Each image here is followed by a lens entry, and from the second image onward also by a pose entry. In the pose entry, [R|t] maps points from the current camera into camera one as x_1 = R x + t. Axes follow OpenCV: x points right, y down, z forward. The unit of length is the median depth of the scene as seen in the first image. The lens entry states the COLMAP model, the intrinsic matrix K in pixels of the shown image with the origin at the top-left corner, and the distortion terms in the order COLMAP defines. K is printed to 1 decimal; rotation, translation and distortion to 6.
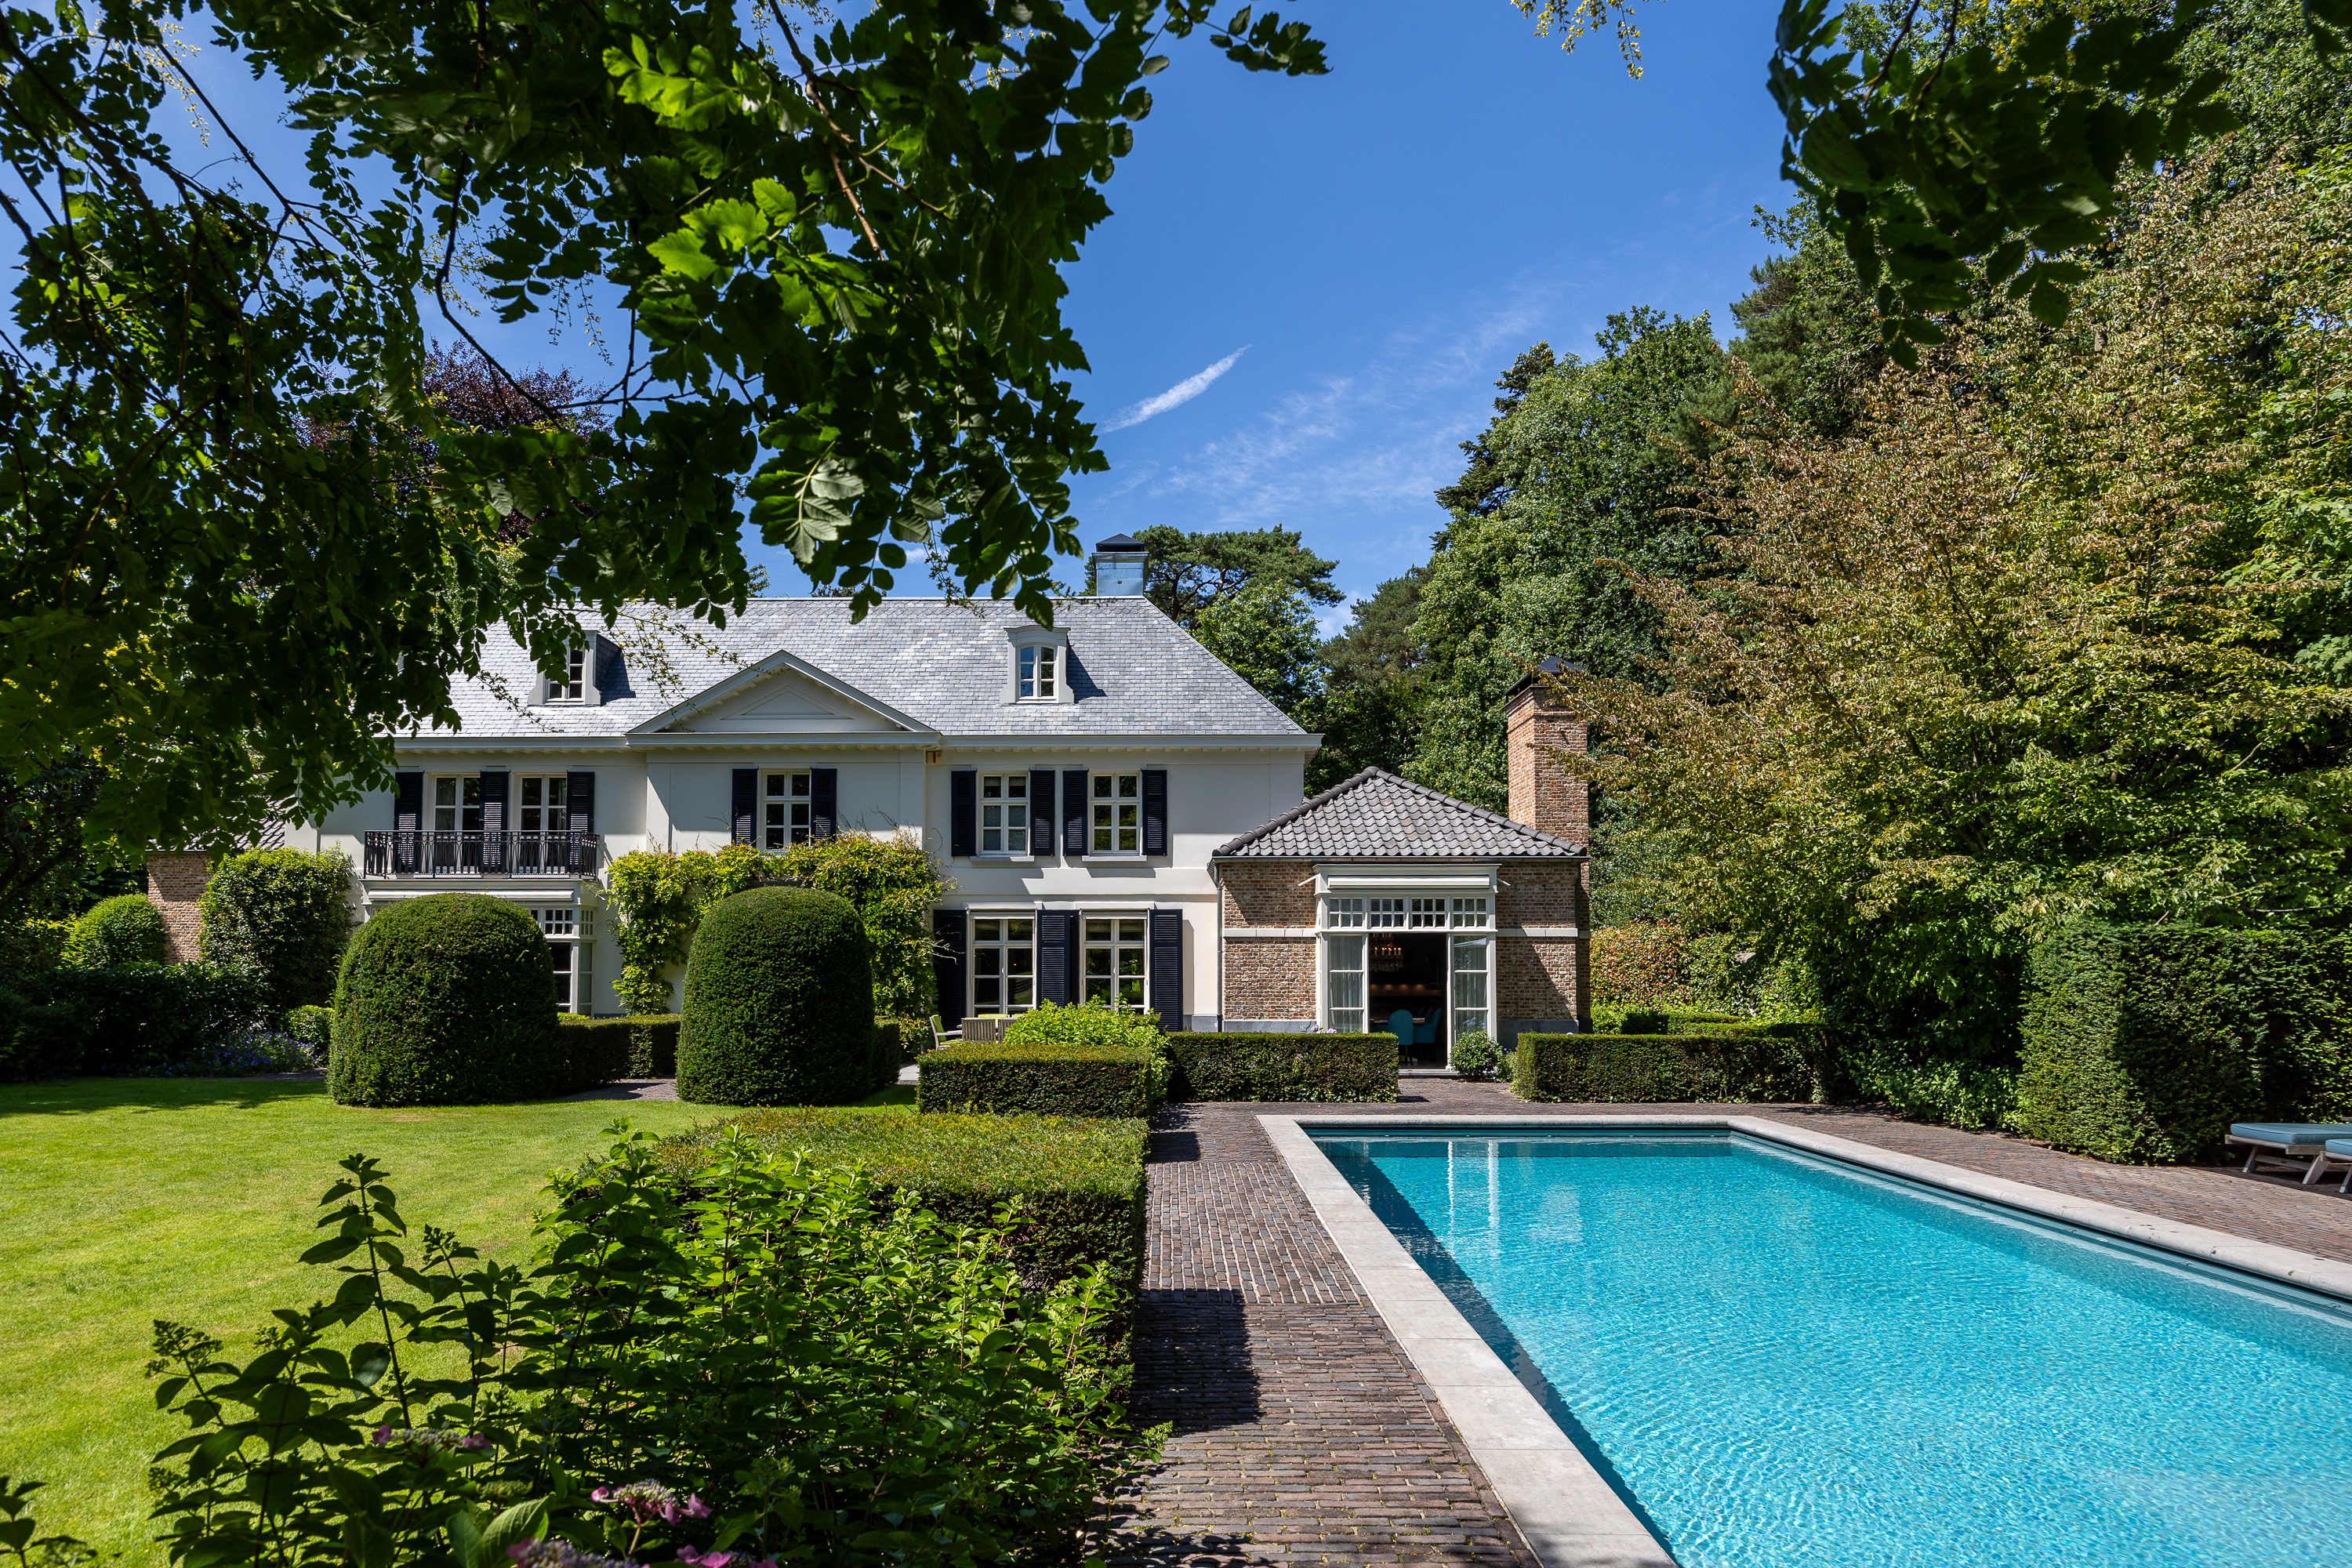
lens RADIAL K [[1323.8, 0, 1175.1], [0, 1323.8, 765.4], [0, 0, 1]] dist [-0.004769, -0.001231]
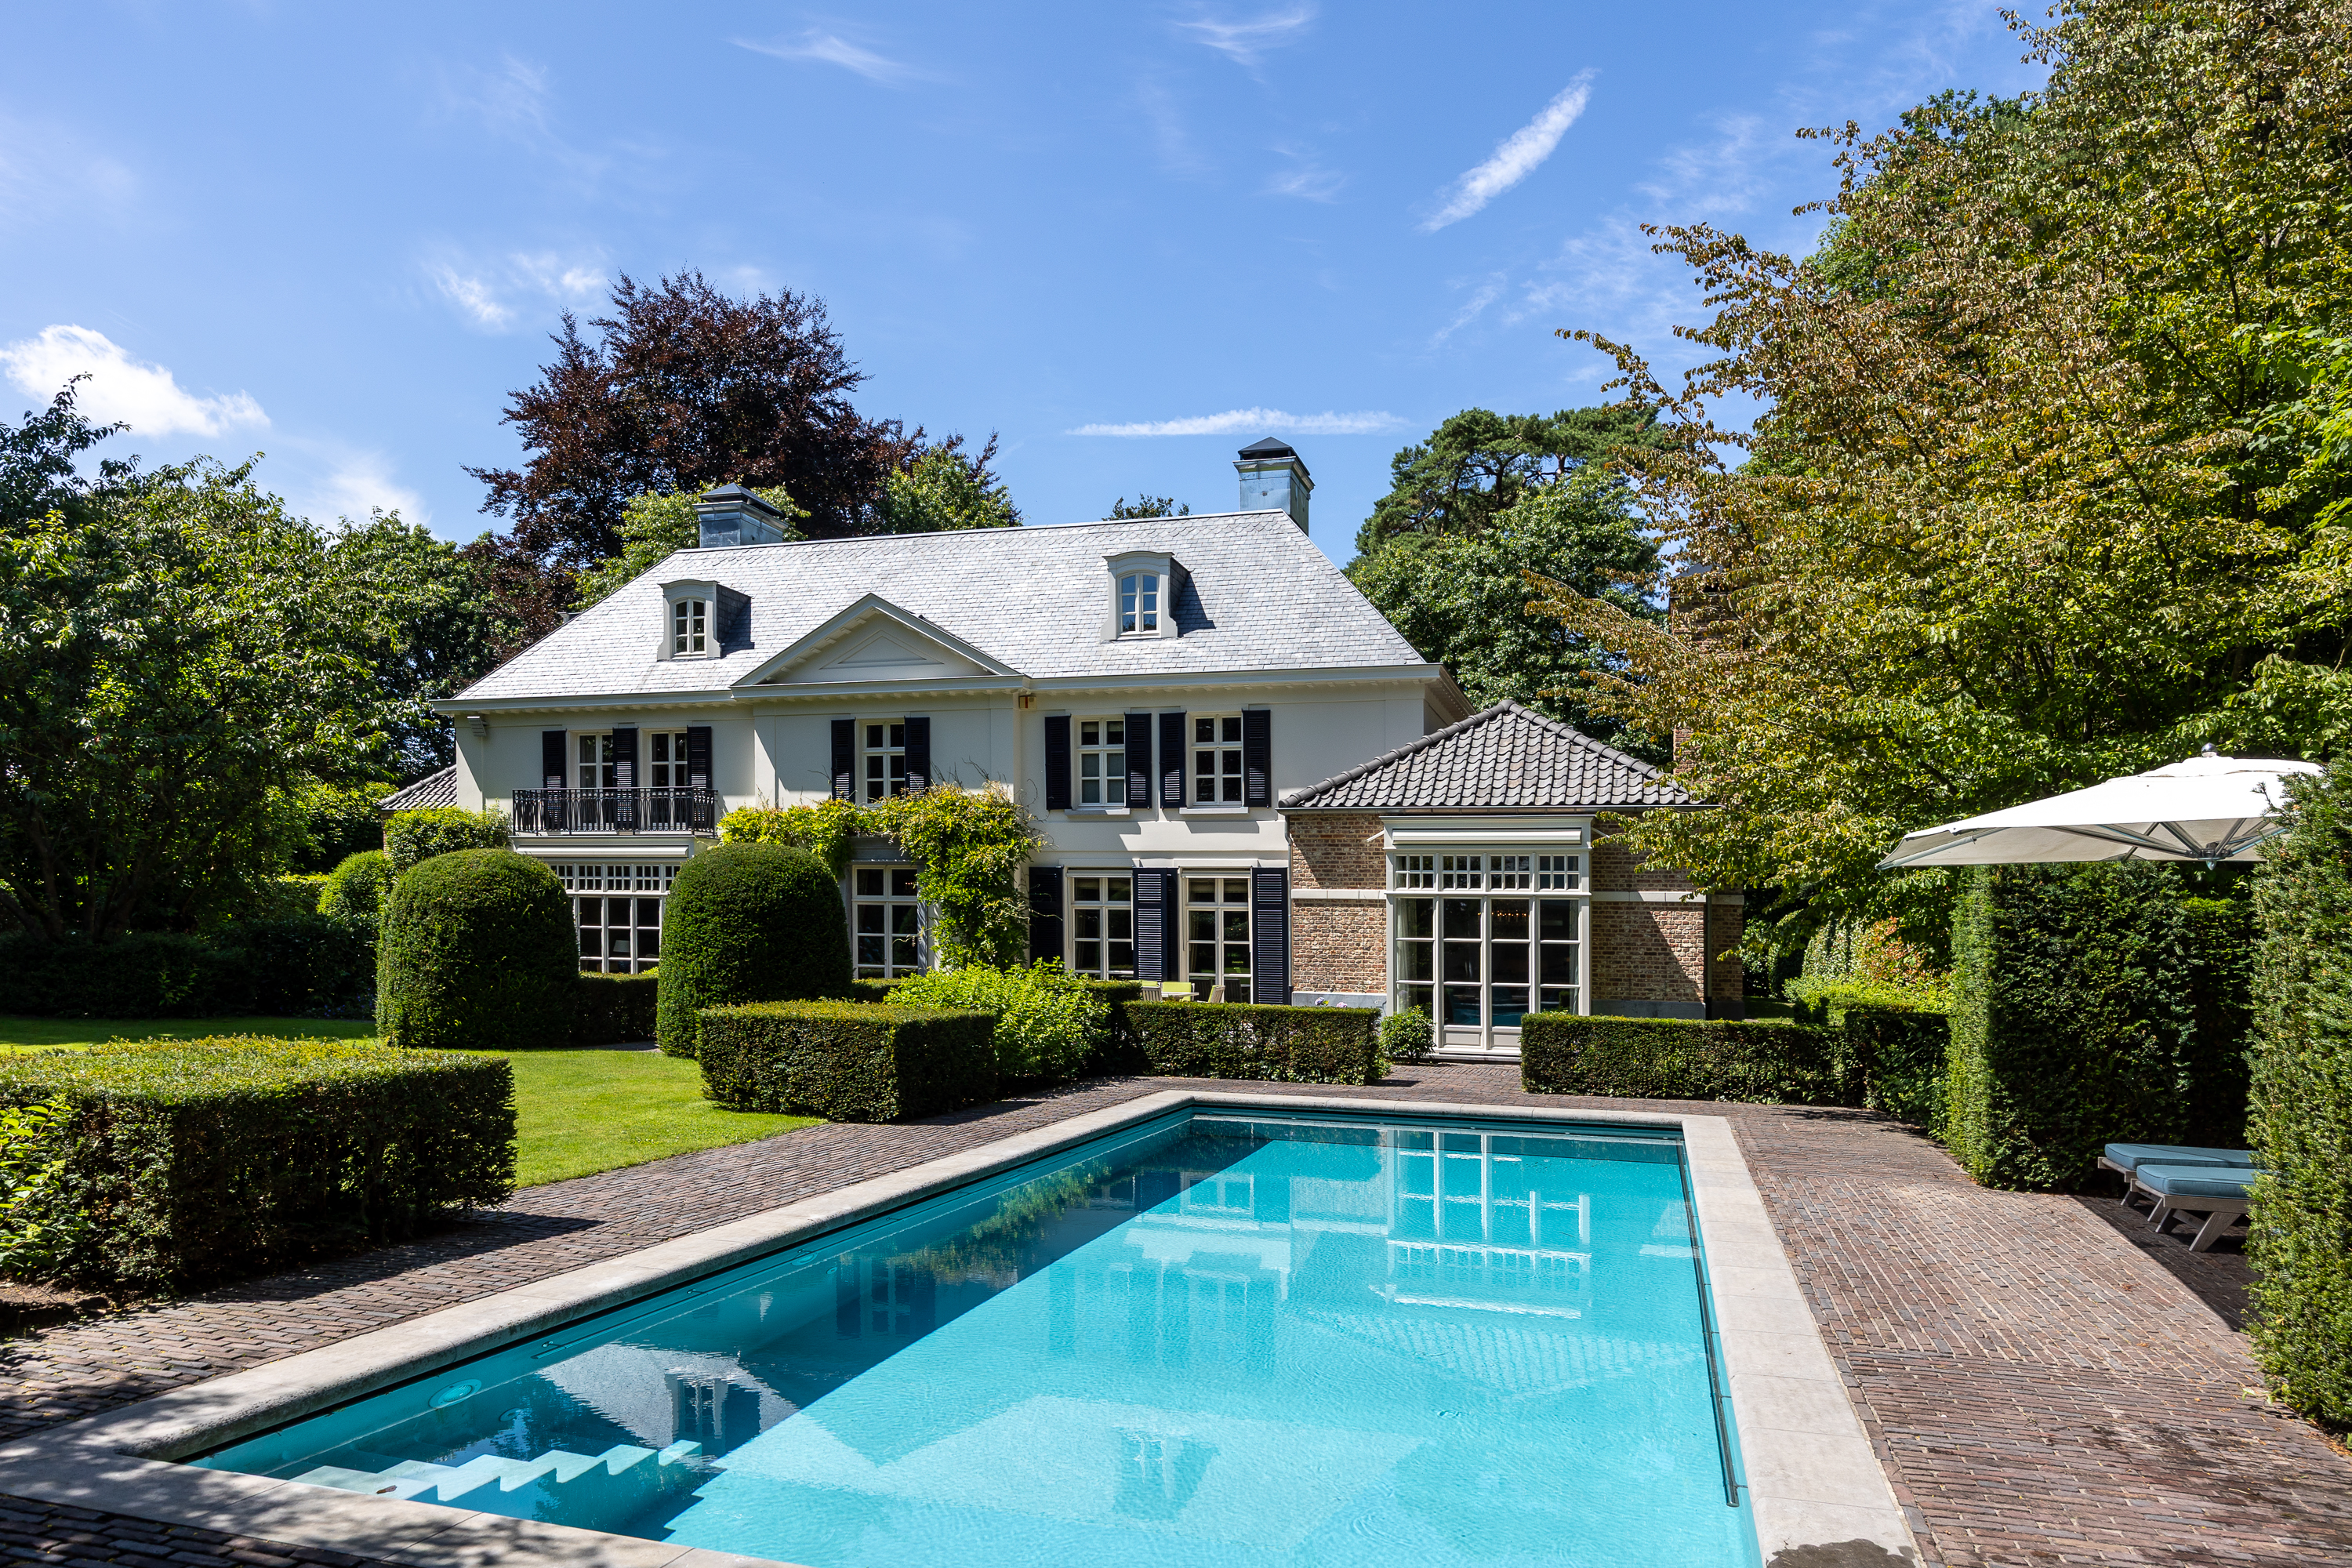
lens RADIAL K [[1578.4, 0, 1178.4], [0, 1578.4, 729.2], [0, 0, 1]] dist [-0.016273, 0.051511]
pose [[0.957631, -0.021682, -0.287182, 0.238045], [0.027676, 0.999475, 0.016828, -0.003263], [0.286666, -0.024063, 0.957728, -0.026389]]
